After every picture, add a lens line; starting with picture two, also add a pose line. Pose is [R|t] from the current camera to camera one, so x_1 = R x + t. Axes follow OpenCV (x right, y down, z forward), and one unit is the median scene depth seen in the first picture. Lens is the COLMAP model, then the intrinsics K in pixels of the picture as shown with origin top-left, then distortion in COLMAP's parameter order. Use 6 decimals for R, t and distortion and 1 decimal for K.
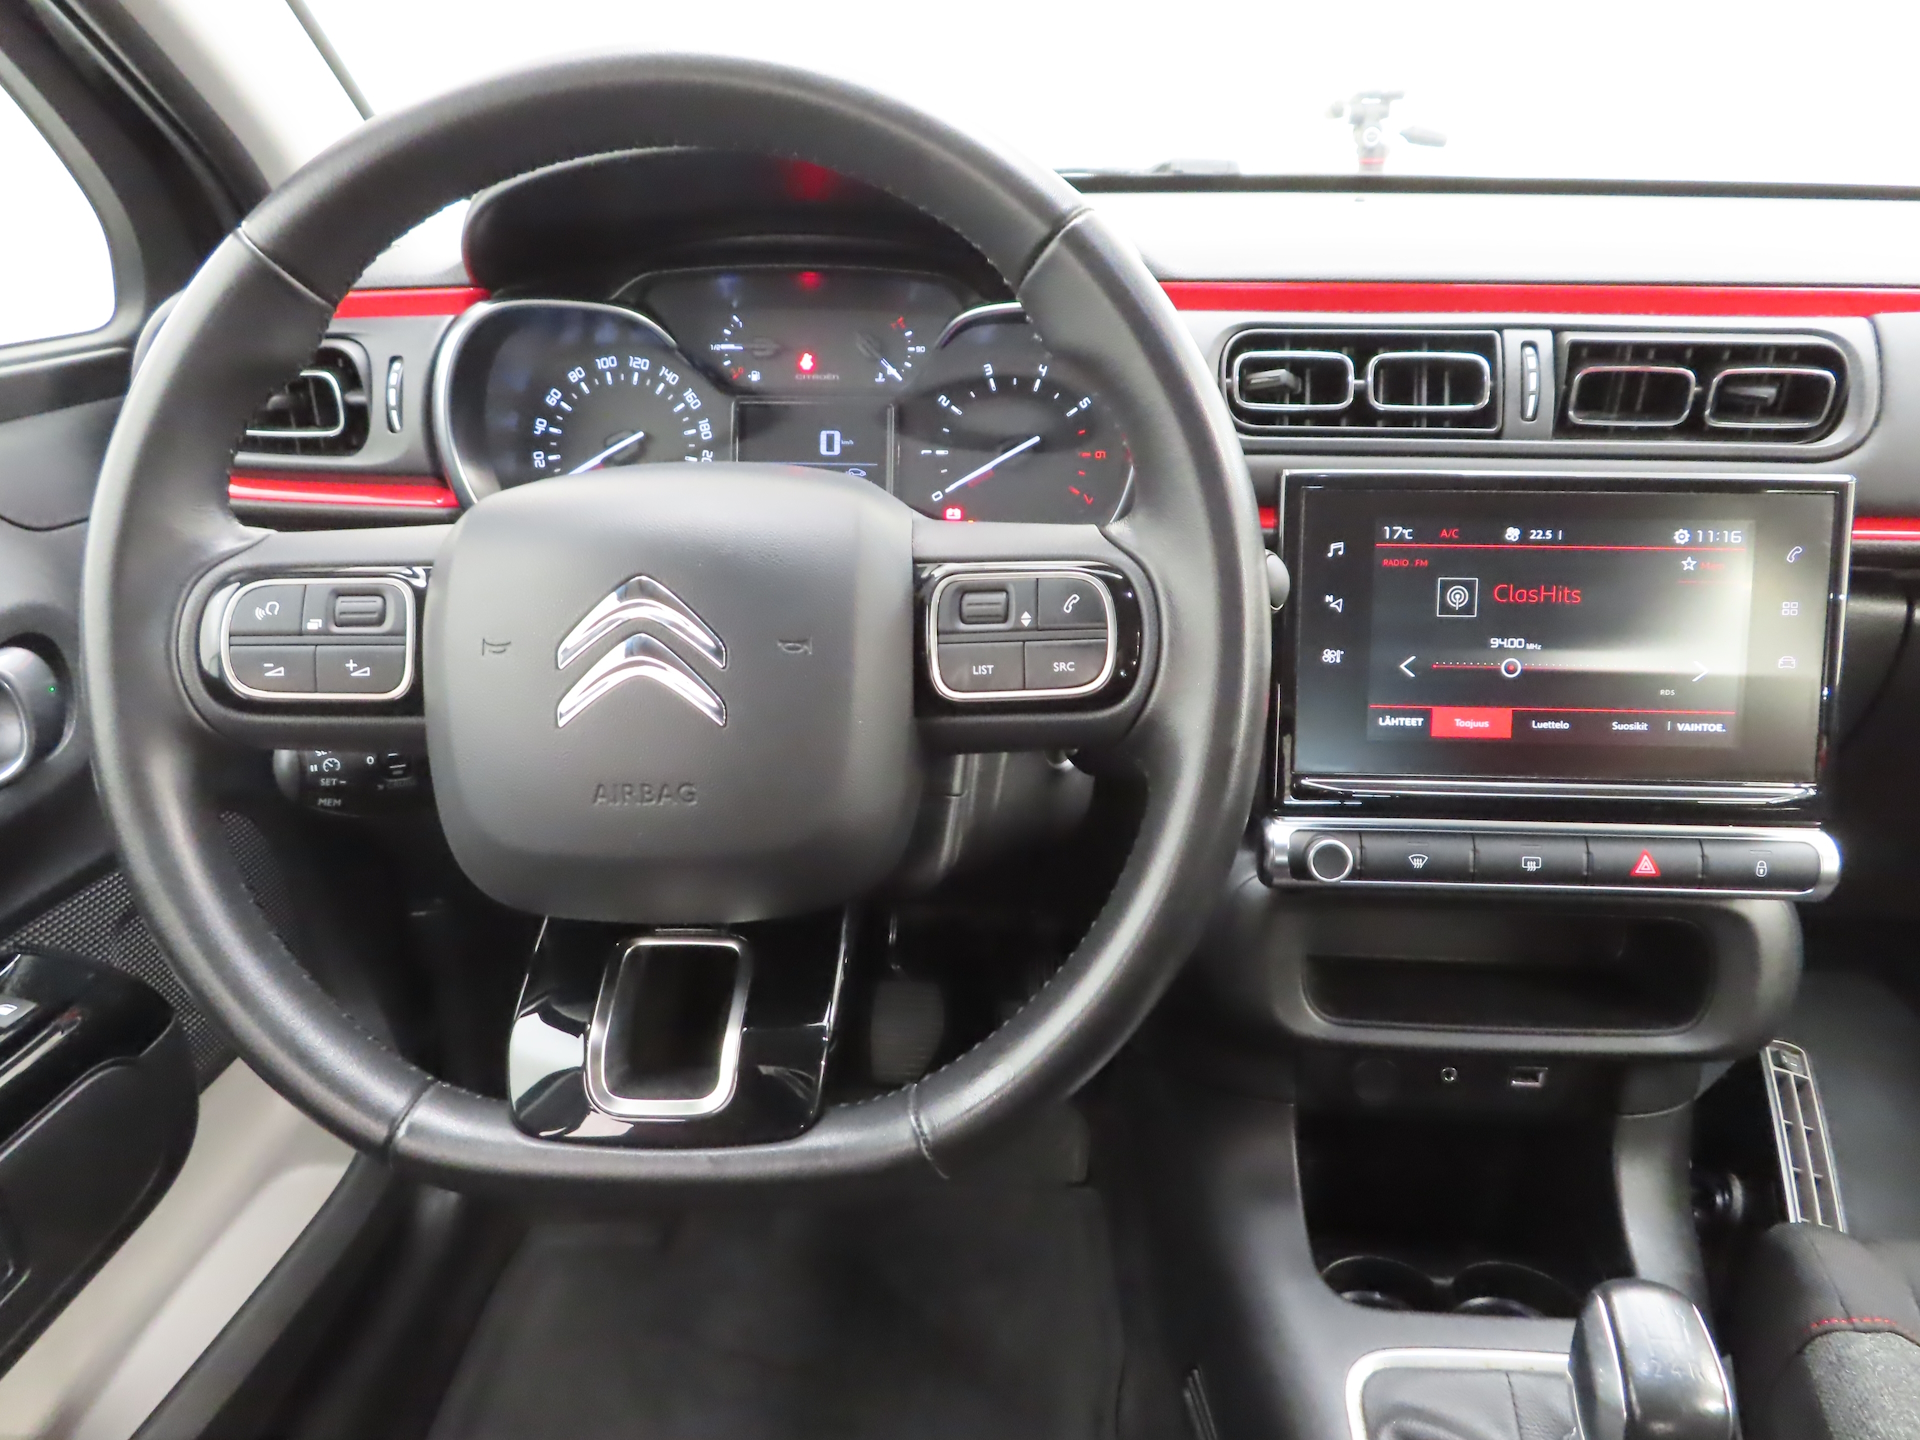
lens RADIAL K [[1478.6, 0, 960.0], [0, 1478.6, 720.0], [0, 0, 1]] dist [-0.000720, 0.003798]
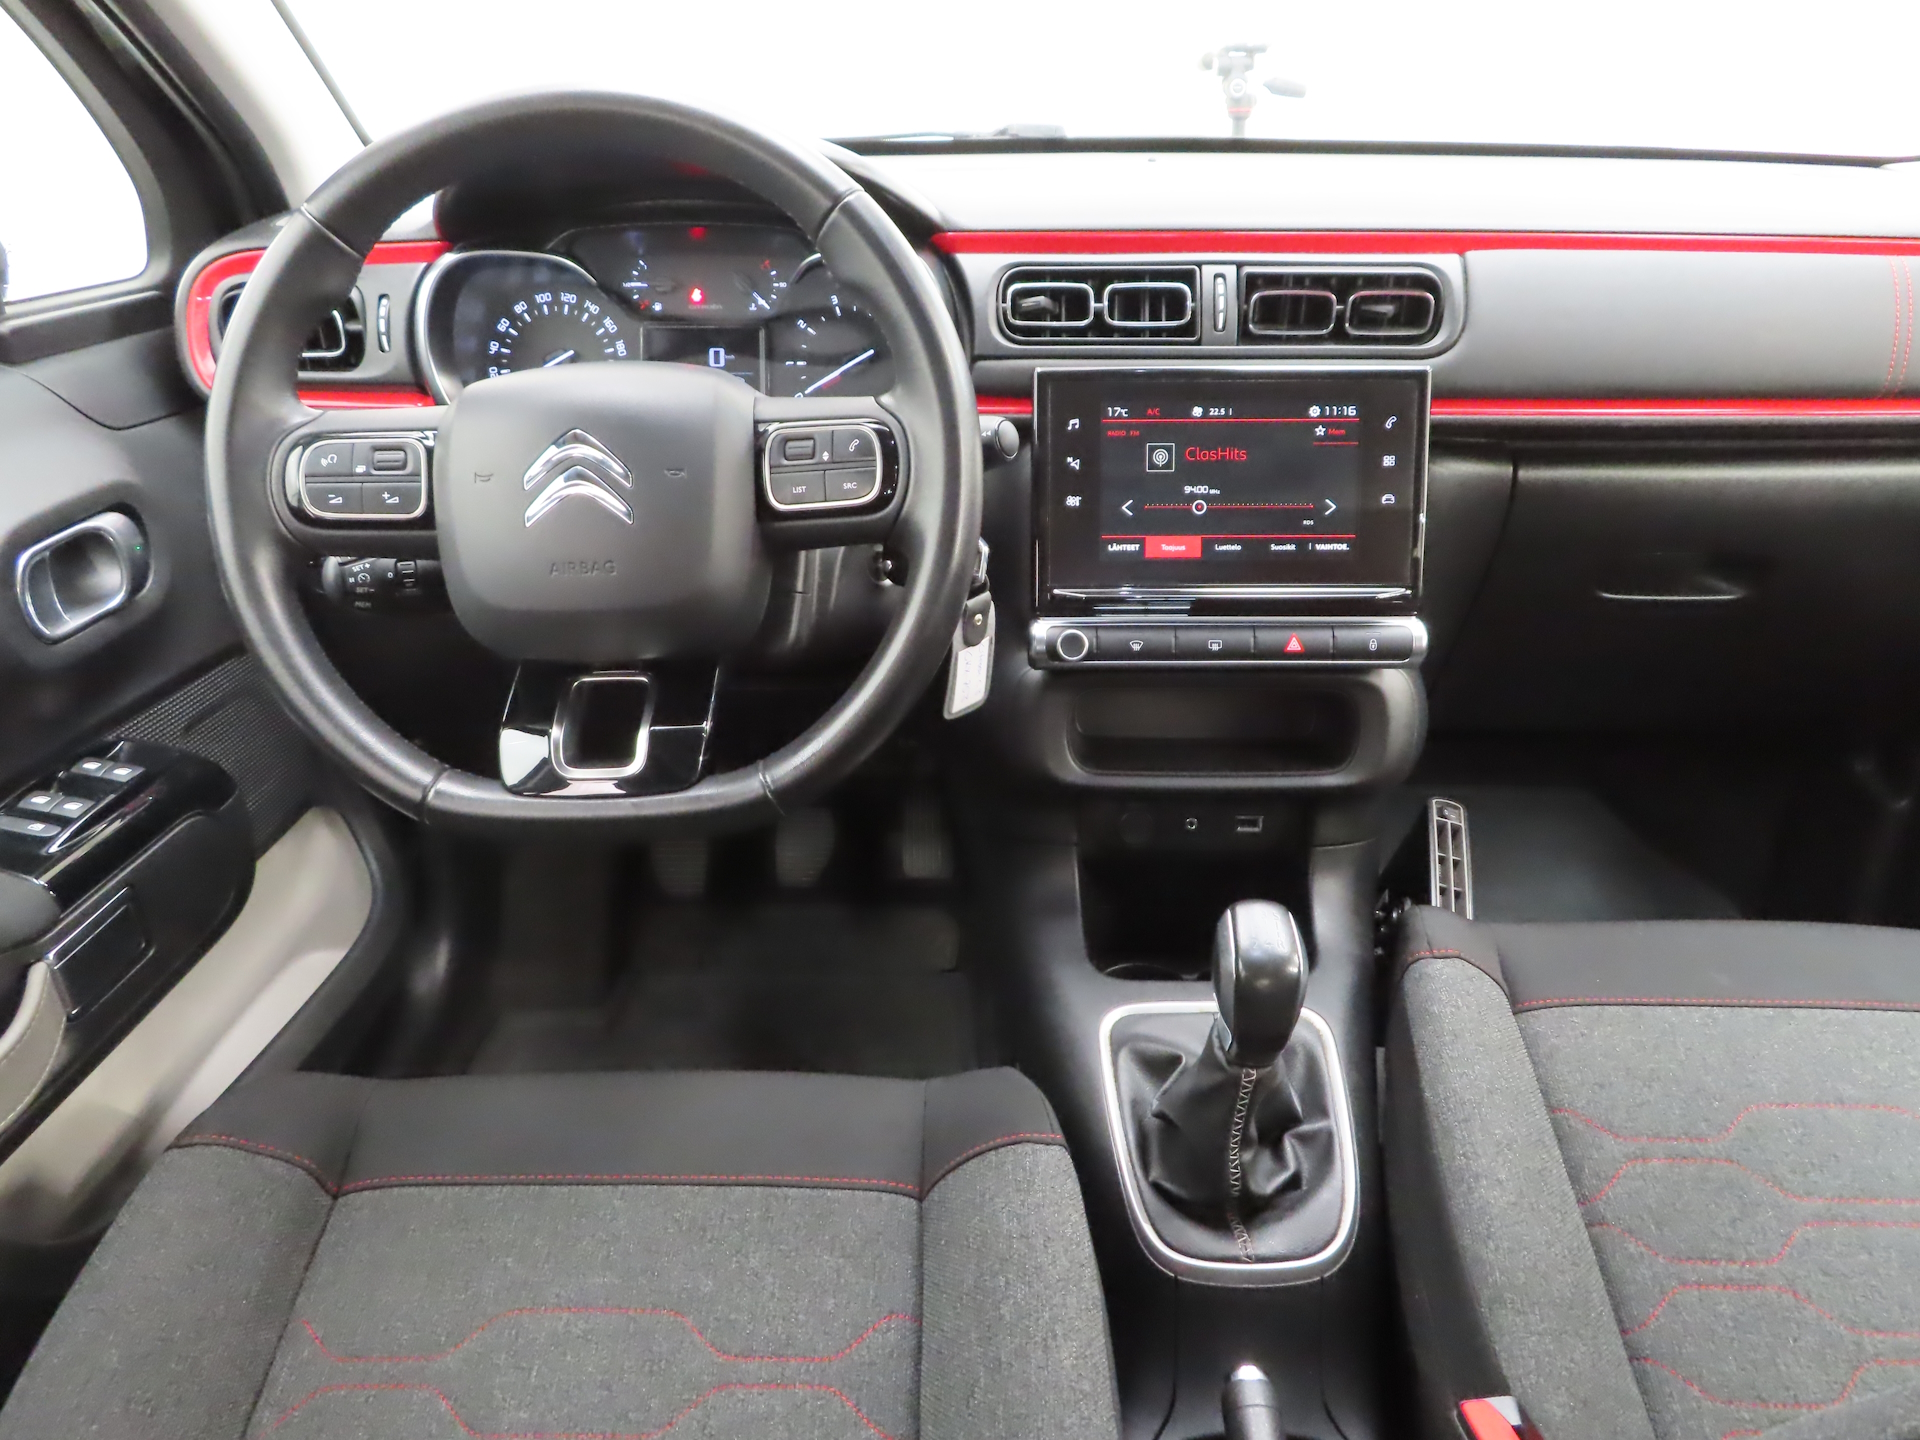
lens RADIAL K [[1478.6, 0, 960.0], [0, 1478.6, 720.0], [0, 0, 1]] dist [-0.000720, 0.003798]
pose [[0.998958, -0.022843, 0.039501, 0.082638], [0.021362, 0.999067, 0.037531, 0.107989], [-0.040321, -0.036648, 0.998514, -0.401044]]
